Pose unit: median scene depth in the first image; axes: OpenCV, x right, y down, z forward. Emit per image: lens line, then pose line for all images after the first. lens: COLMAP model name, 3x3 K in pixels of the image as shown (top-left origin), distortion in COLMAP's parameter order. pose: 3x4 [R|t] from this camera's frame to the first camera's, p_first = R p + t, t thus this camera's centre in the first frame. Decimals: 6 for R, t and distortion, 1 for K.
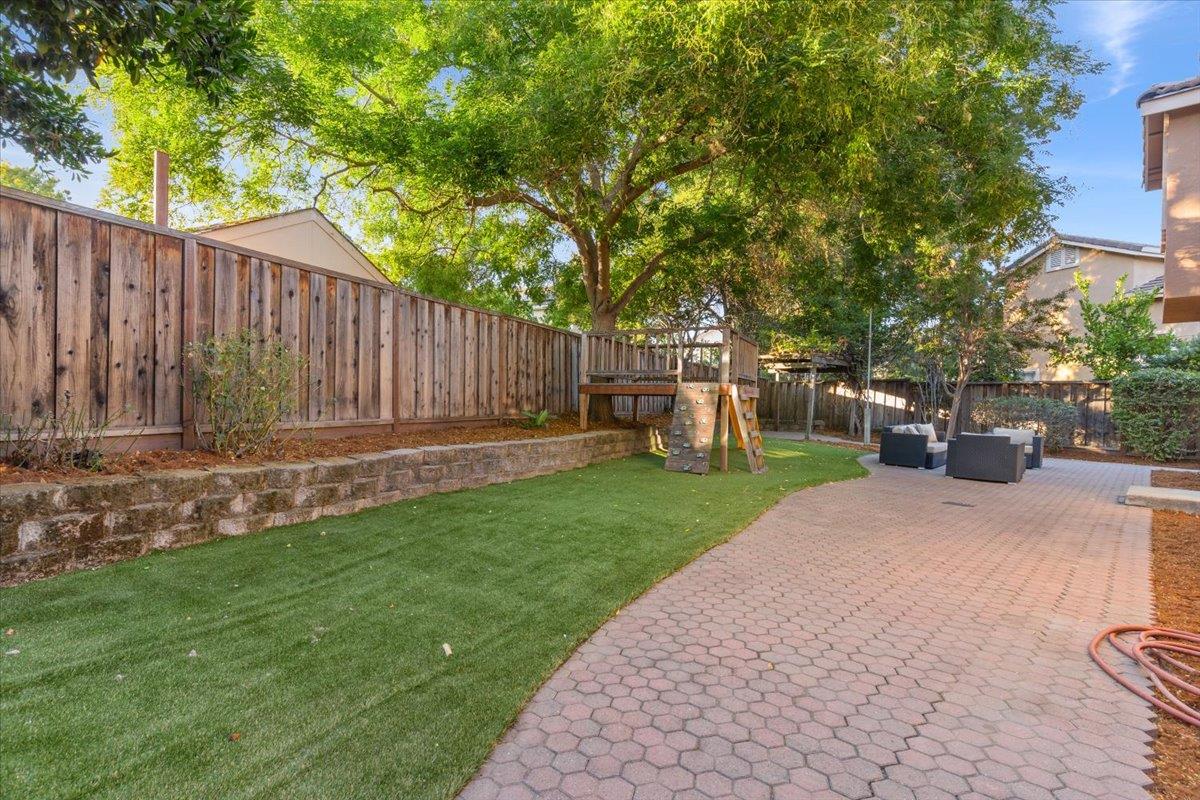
lens RADIAL K [[586.6, 0, 600.0], [0, 586.6, 400.0], [0, 0, 1]] dist [0.001273, 0.000292]
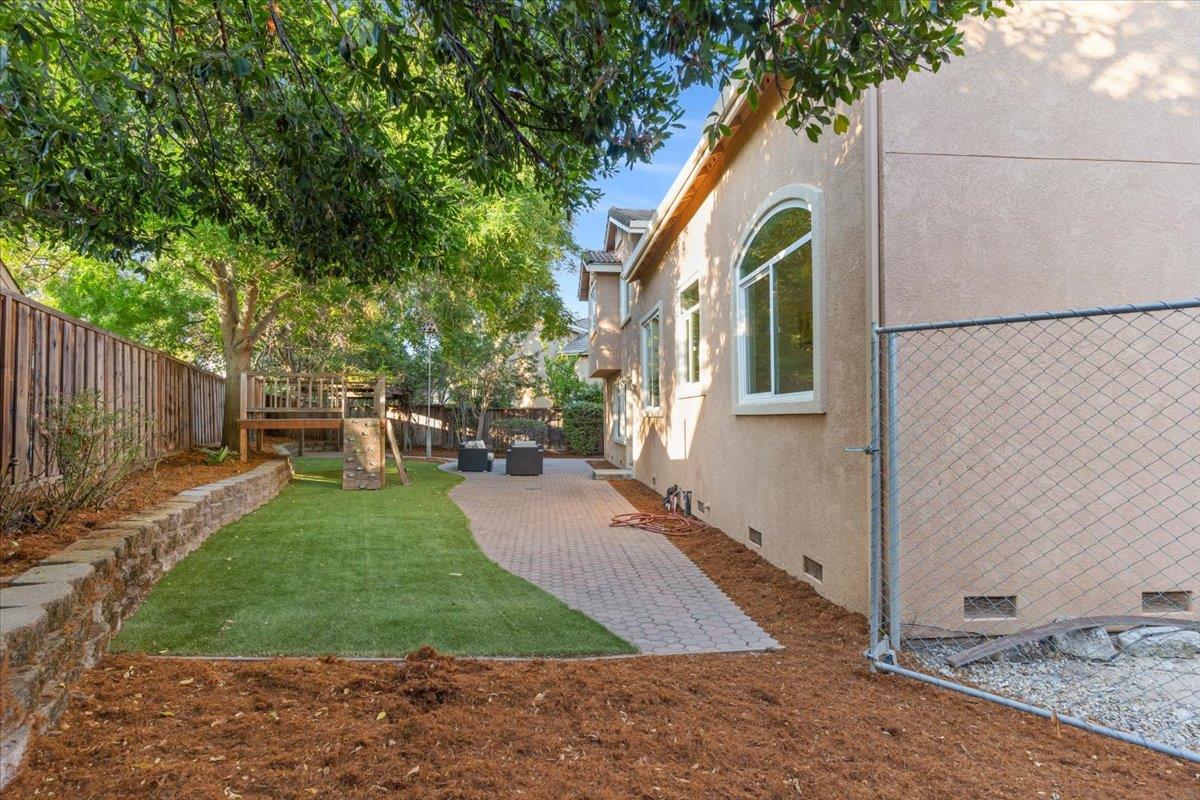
lens RADIAL K [[586.6, 0, 600.0], [0, 586.6, 400.0], [0, 0, 1]] dist [0.001273, 0.000292]
pose [[0.651962, 0.006775, 0.758222, -0.303734], [0.009960, 0.999797, -0.017498, -0.027649], [-0.758186, 0.018960, 0.651762, -0.144839]]
